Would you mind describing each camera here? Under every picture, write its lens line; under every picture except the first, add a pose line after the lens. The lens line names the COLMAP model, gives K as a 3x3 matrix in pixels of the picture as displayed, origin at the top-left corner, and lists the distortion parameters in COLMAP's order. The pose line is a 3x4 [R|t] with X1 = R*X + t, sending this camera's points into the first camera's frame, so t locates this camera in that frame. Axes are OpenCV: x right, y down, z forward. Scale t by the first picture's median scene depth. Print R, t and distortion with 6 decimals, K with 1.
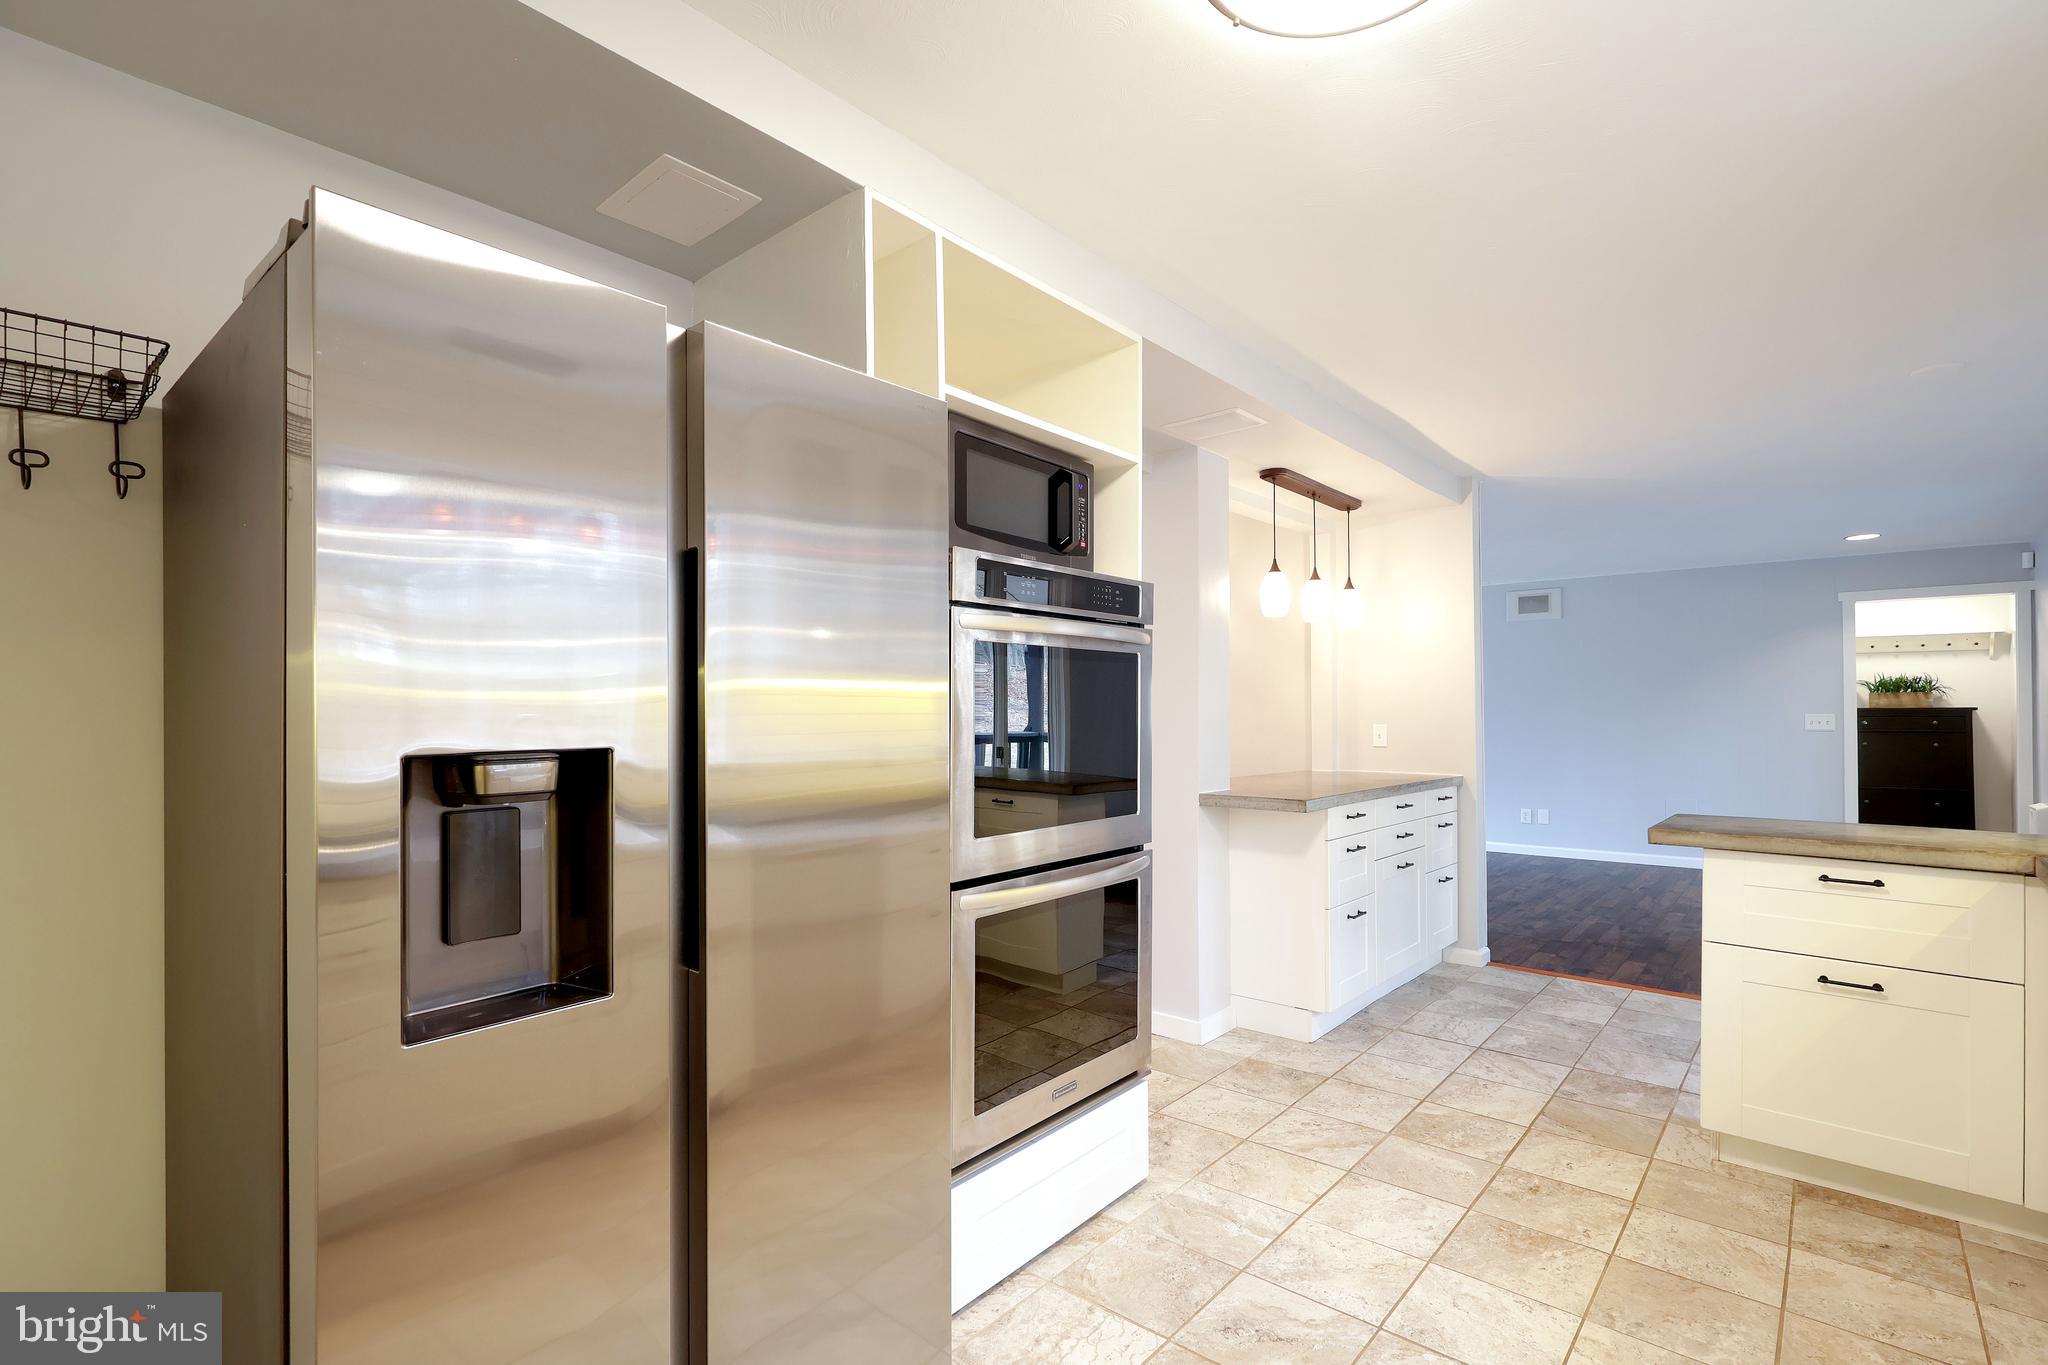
lens RADIAL K [[957.7, 0, 1025.3], [0, 957.7, 701.9], [0, 0, 1]] dist [0.000973, 0.000699]
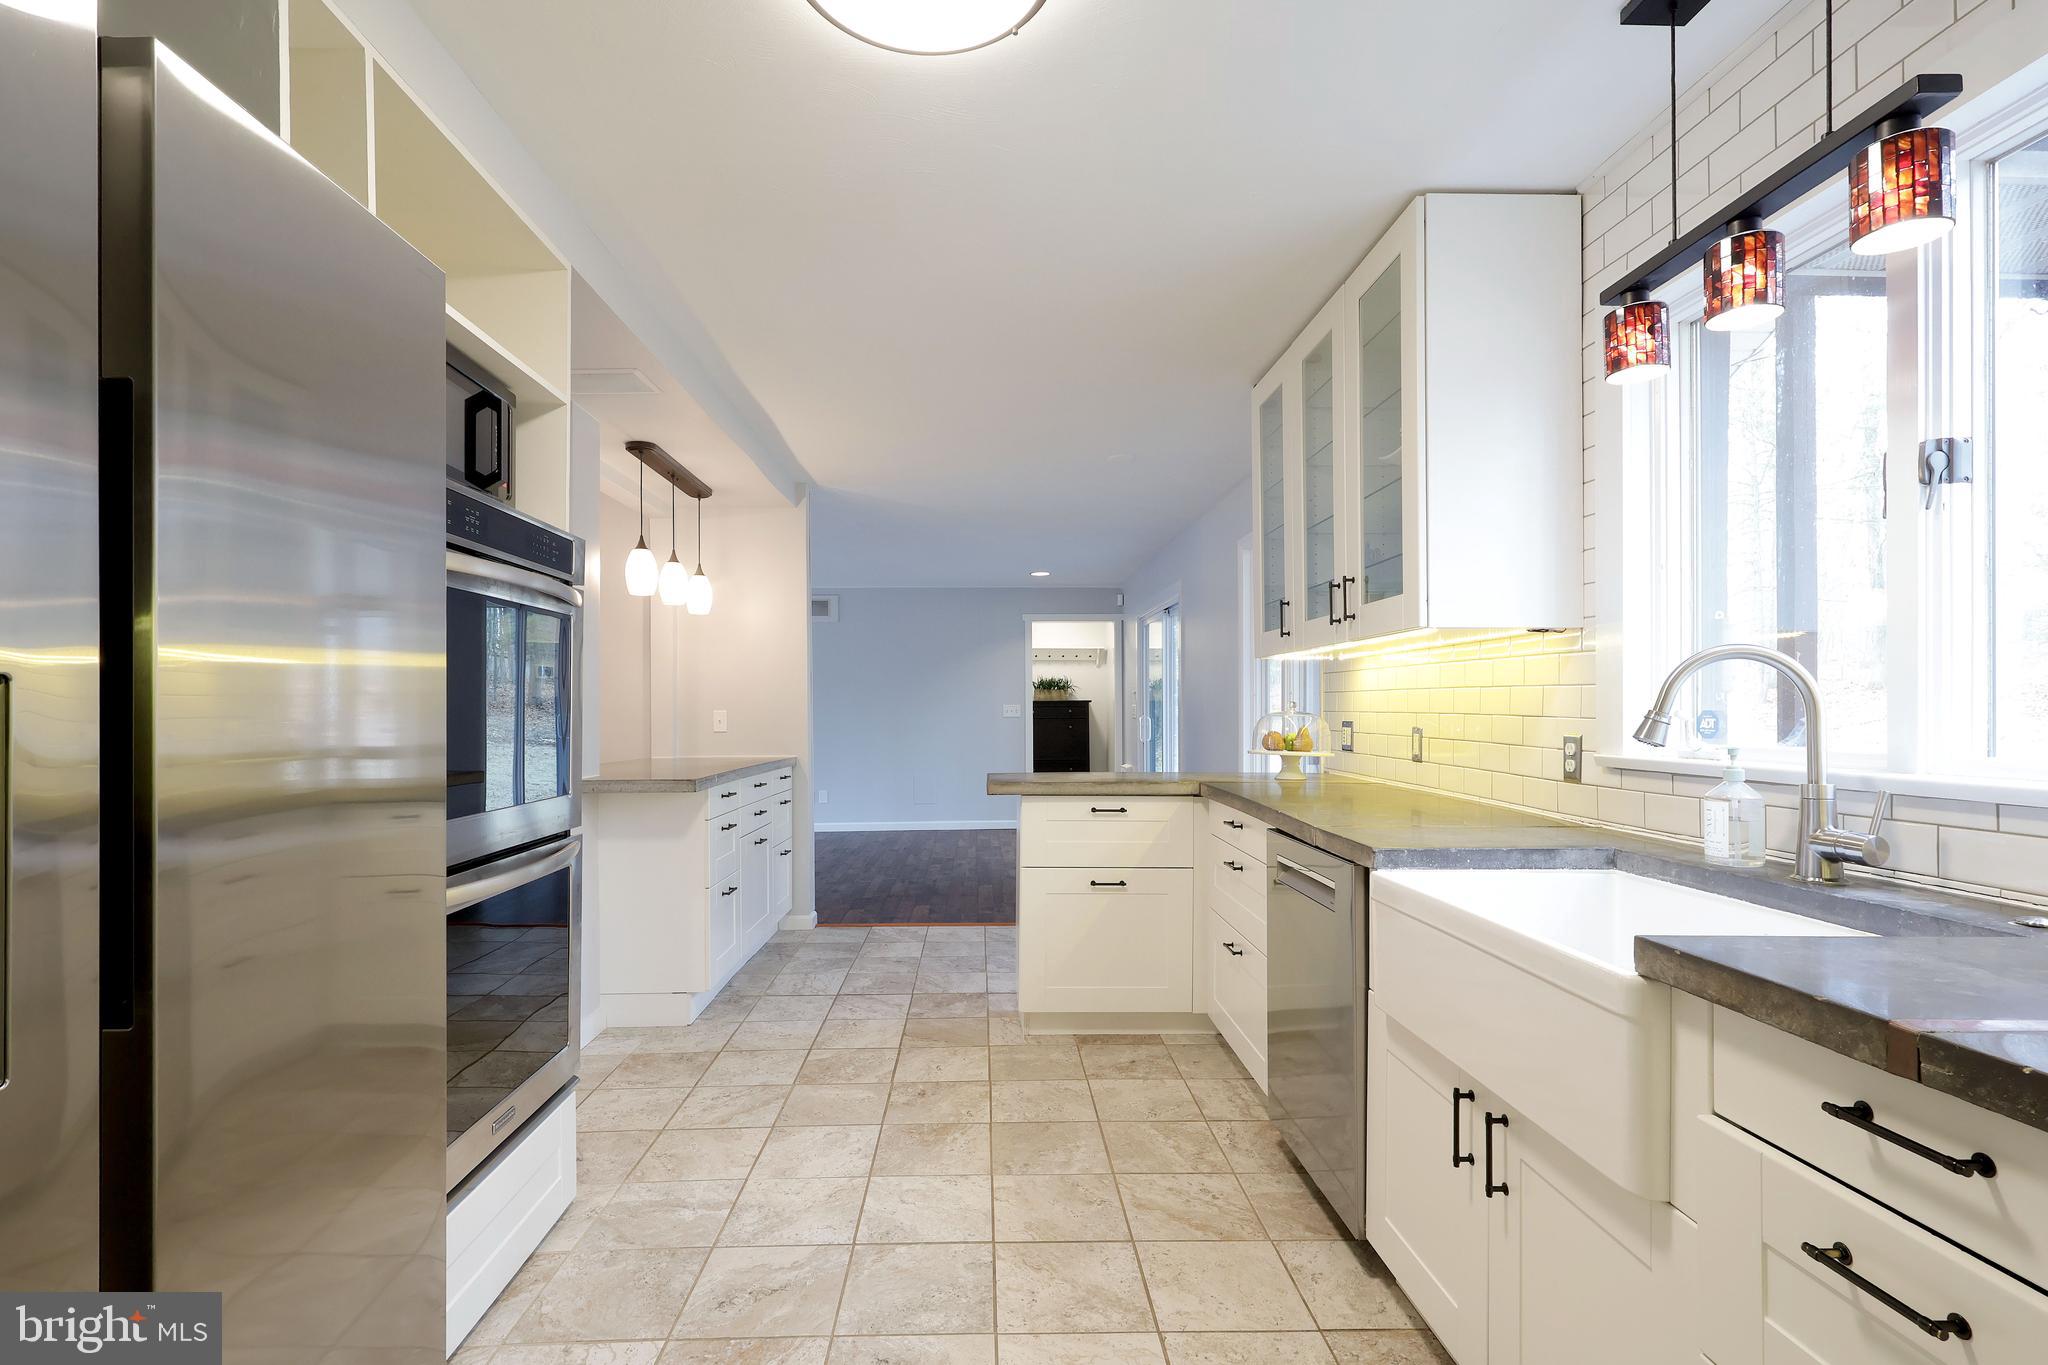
lens RADIAL K [[956.2, 0, 1008.9], [0, 956.2, 700.2], [0, 0, 1]] dist [0.000640, 0.000836]
pose [[0.741243, 0.004702, 0.671221, -0.159340], [-0.003364, 0.999989, -0.003291, 0.026802], [-0.671229, 0.000182, 0.741250, 0.053118]]
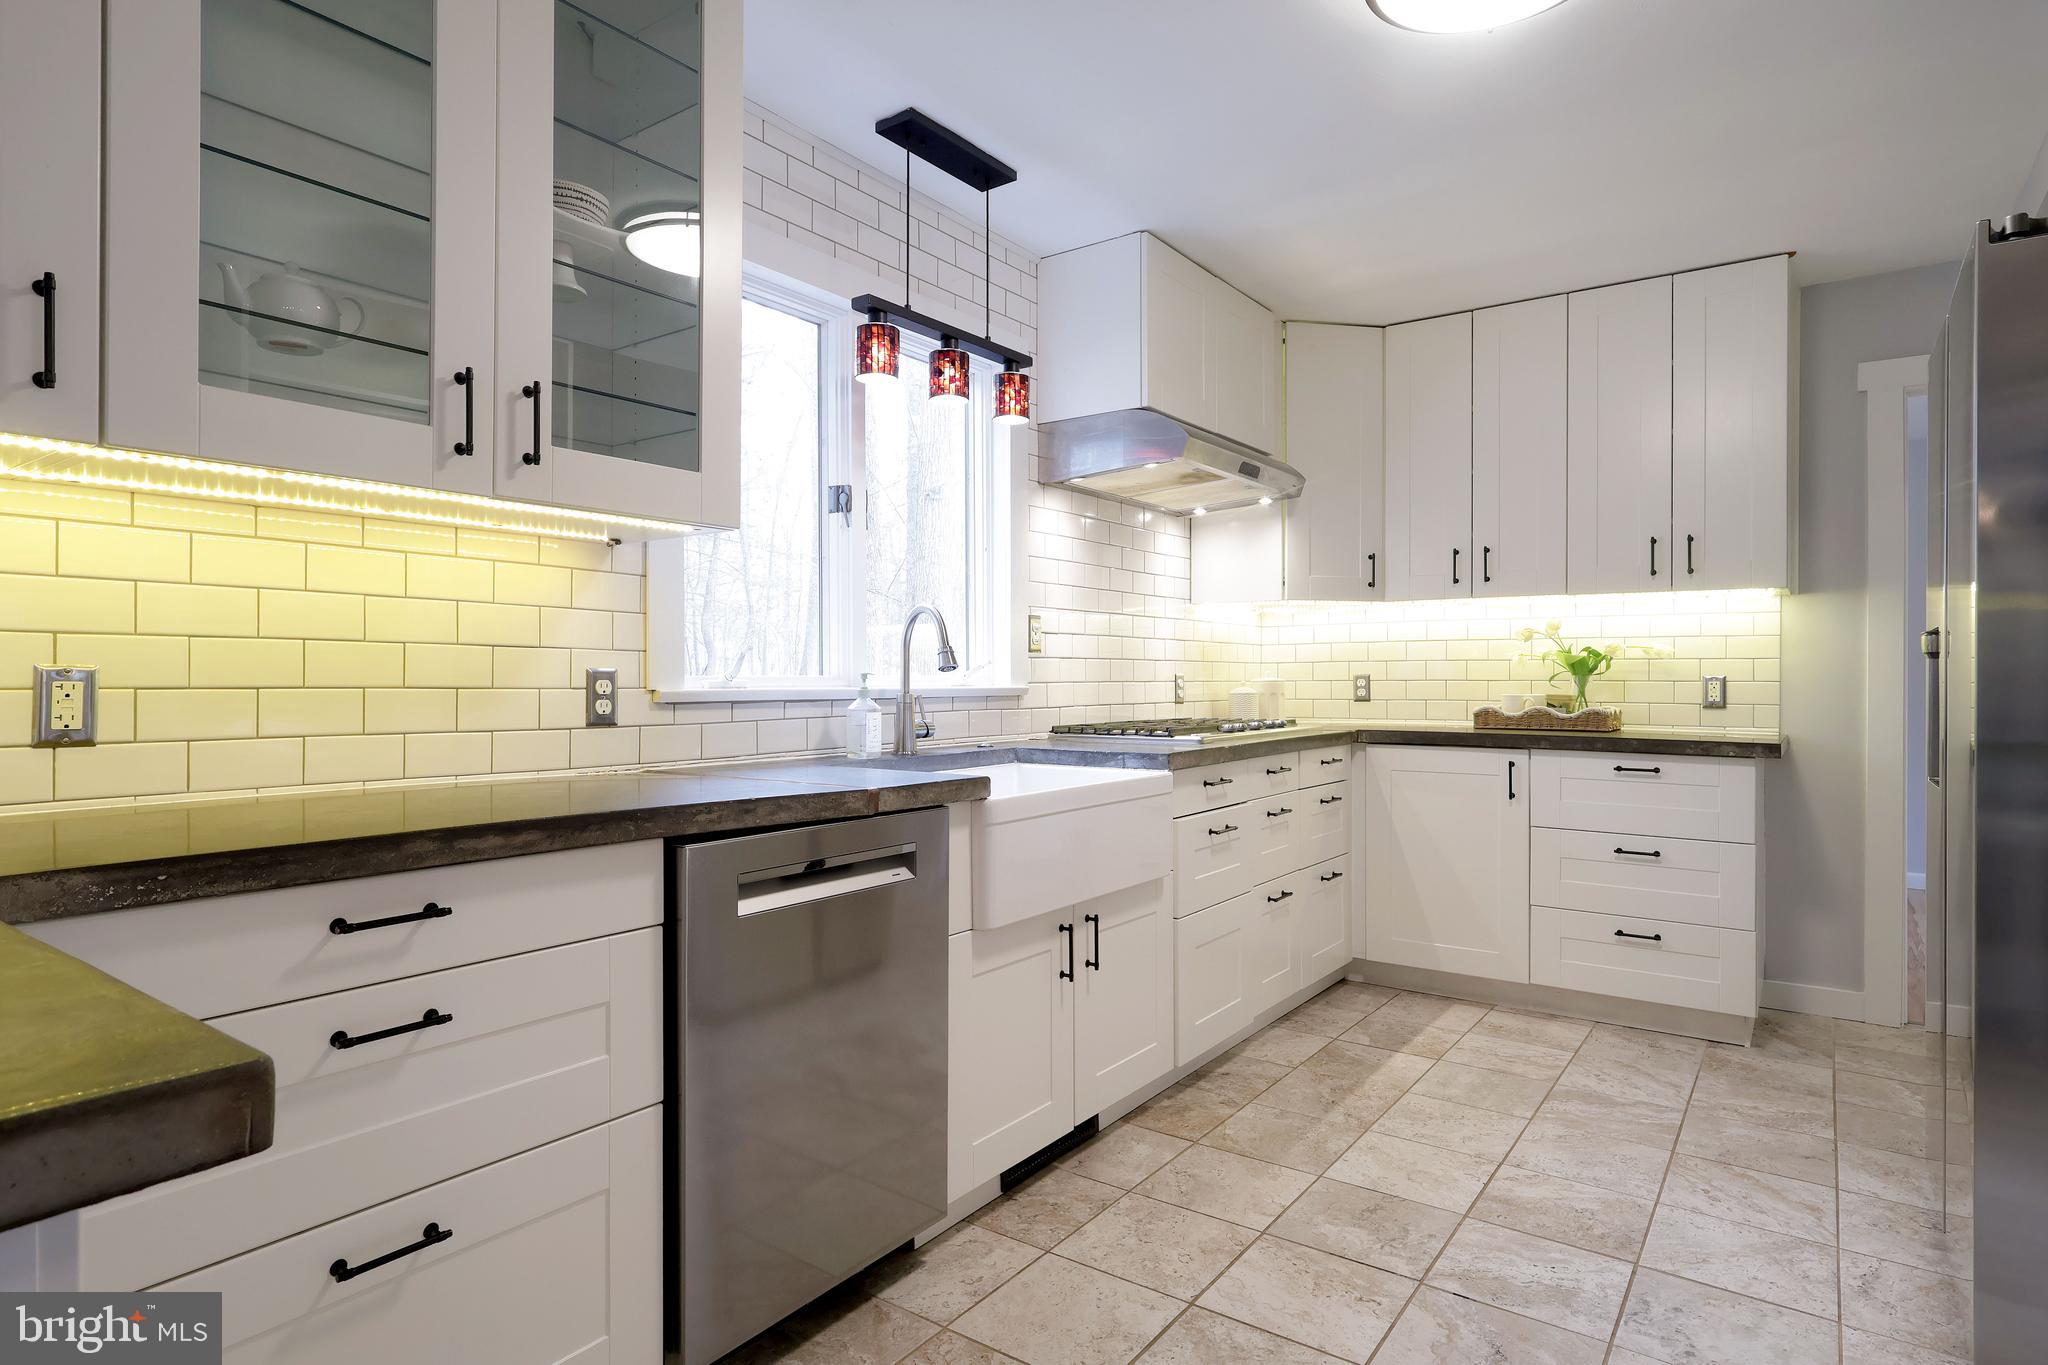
lens RADIAL K [[1102.8, 0, 1021.6], [0, 1102.8, 675.8], [0, 0, 1]] dist [0.000972, 0.000088]
pose [[-0.997124, -0.002189, -0.075757, 0.508716], [-0.001661, 0.999974, -0.007025, 0.061099], [0.075770, -0.006879, -0.997102, 1.145881]]
